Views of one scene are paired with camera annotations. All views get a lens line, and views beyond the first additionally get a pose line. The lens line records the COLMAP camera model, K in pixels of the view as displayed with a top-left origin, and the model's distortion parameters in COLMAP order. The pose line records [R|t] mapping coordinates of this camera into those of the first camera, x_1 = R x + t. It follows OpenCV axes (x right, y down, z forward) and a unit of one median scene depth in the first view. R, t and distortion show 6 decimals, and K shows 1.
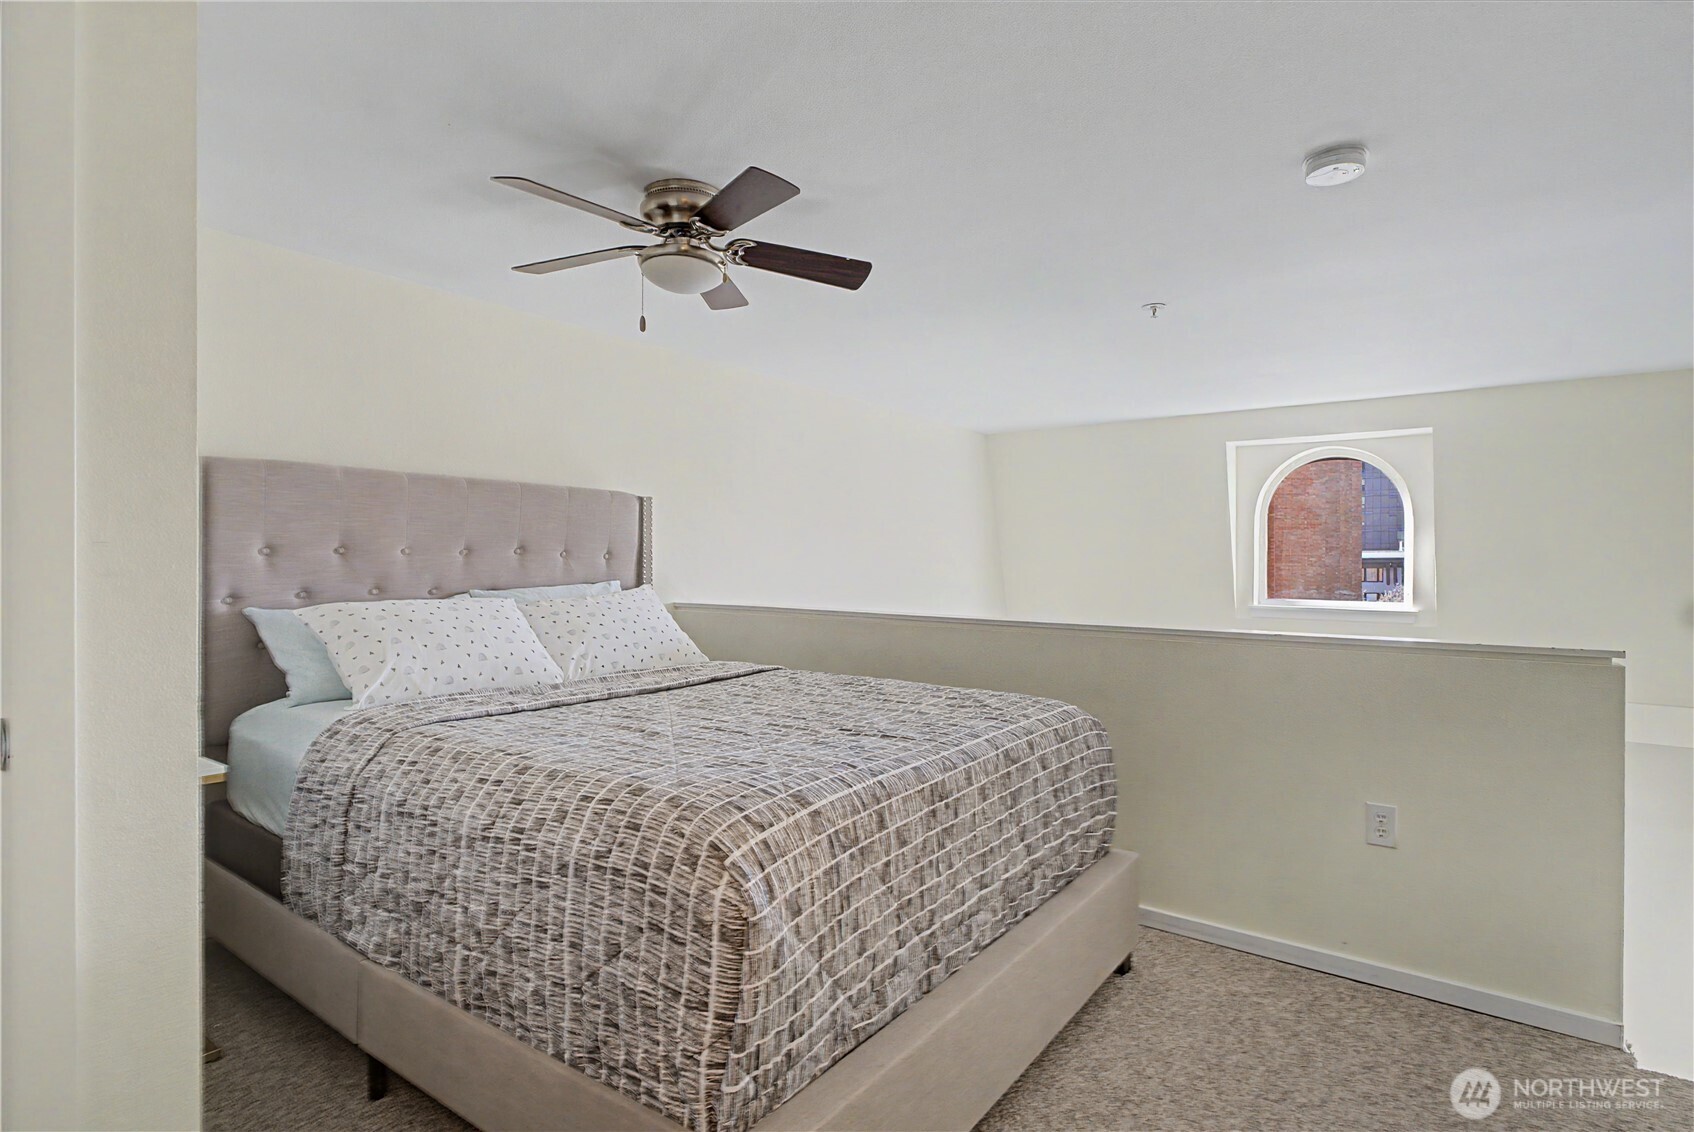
lens RADIAL K [[852.5, 0, 847.0], [0, 852.5, 566.0], [0, 0, 1]] dist [0.002088, 0.000174]
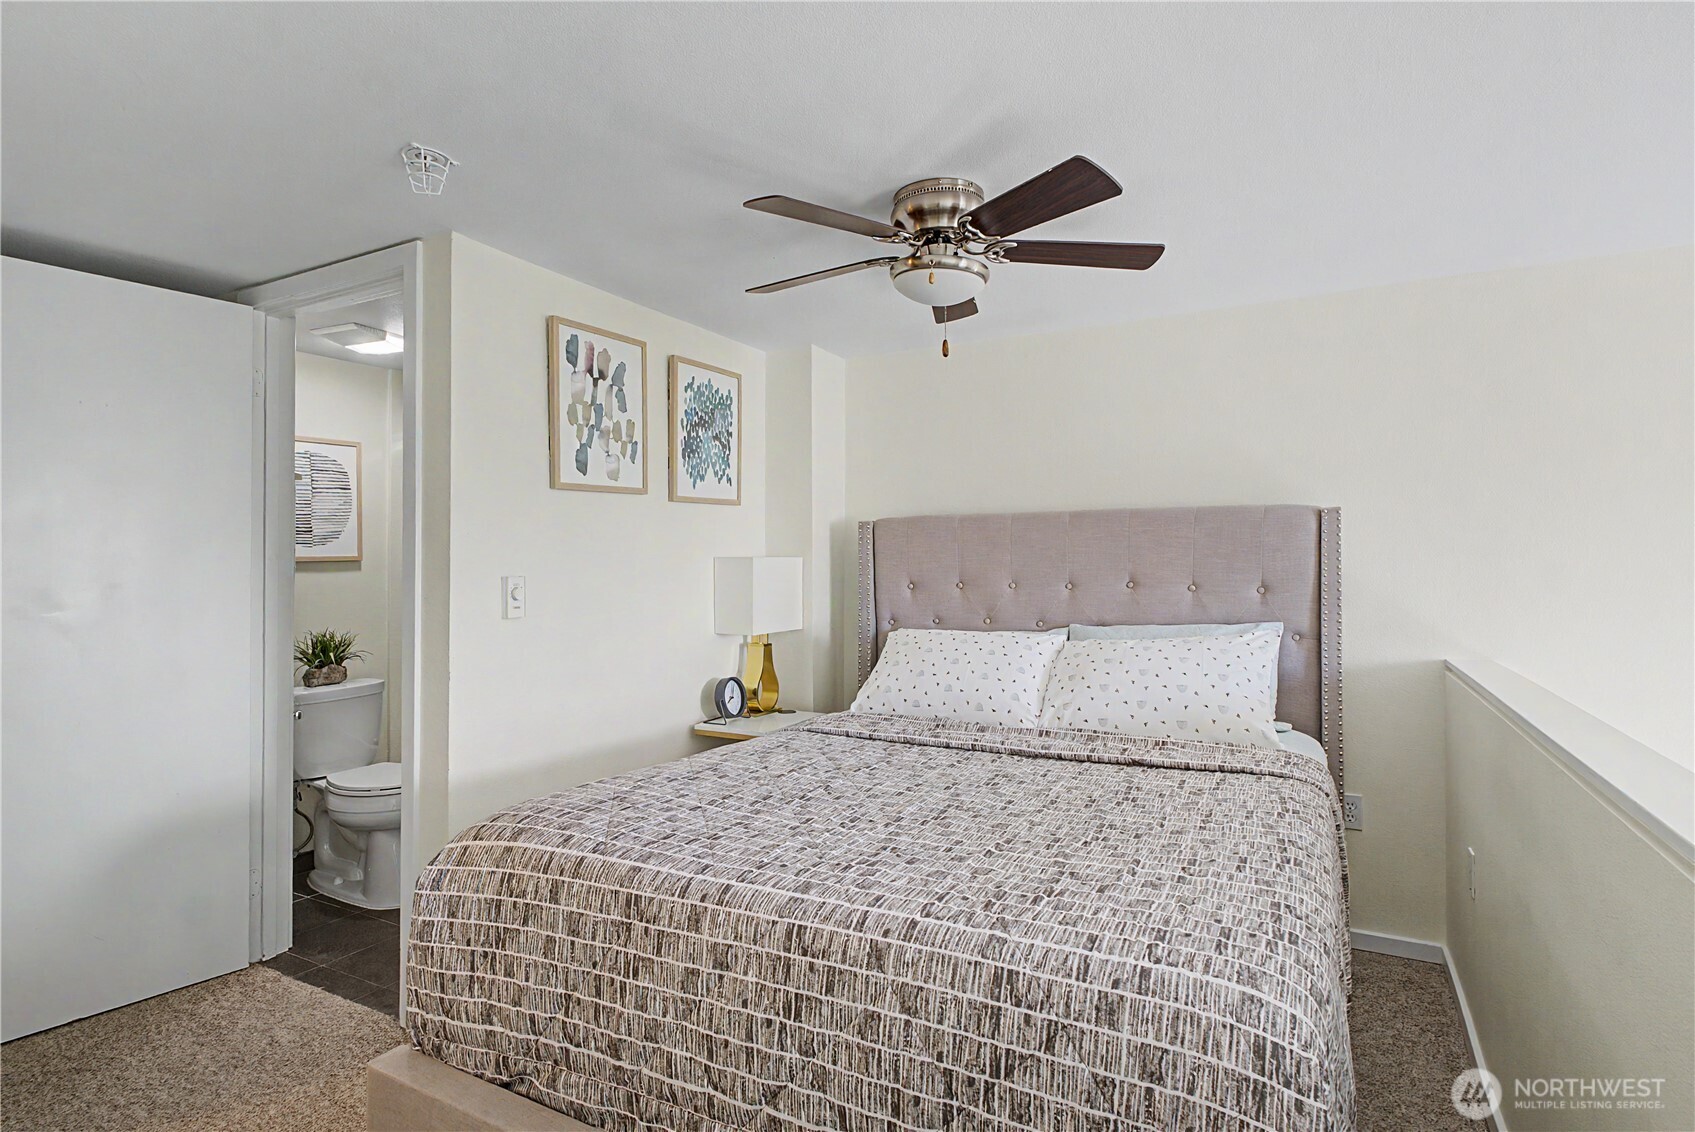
lens RADIAL K [[883.0, 0, 850.9], [0, 883.0, 558.4], [0, 0, 1]] dist [0.004782, 0.000498]
pose [[0.132361, -0.014528, -0.991095, 0.602673], [-0.003314, 0.999881, -0.015100, -0.035288], [0.991196, 0.005283, 0.132297, 0.669803]]
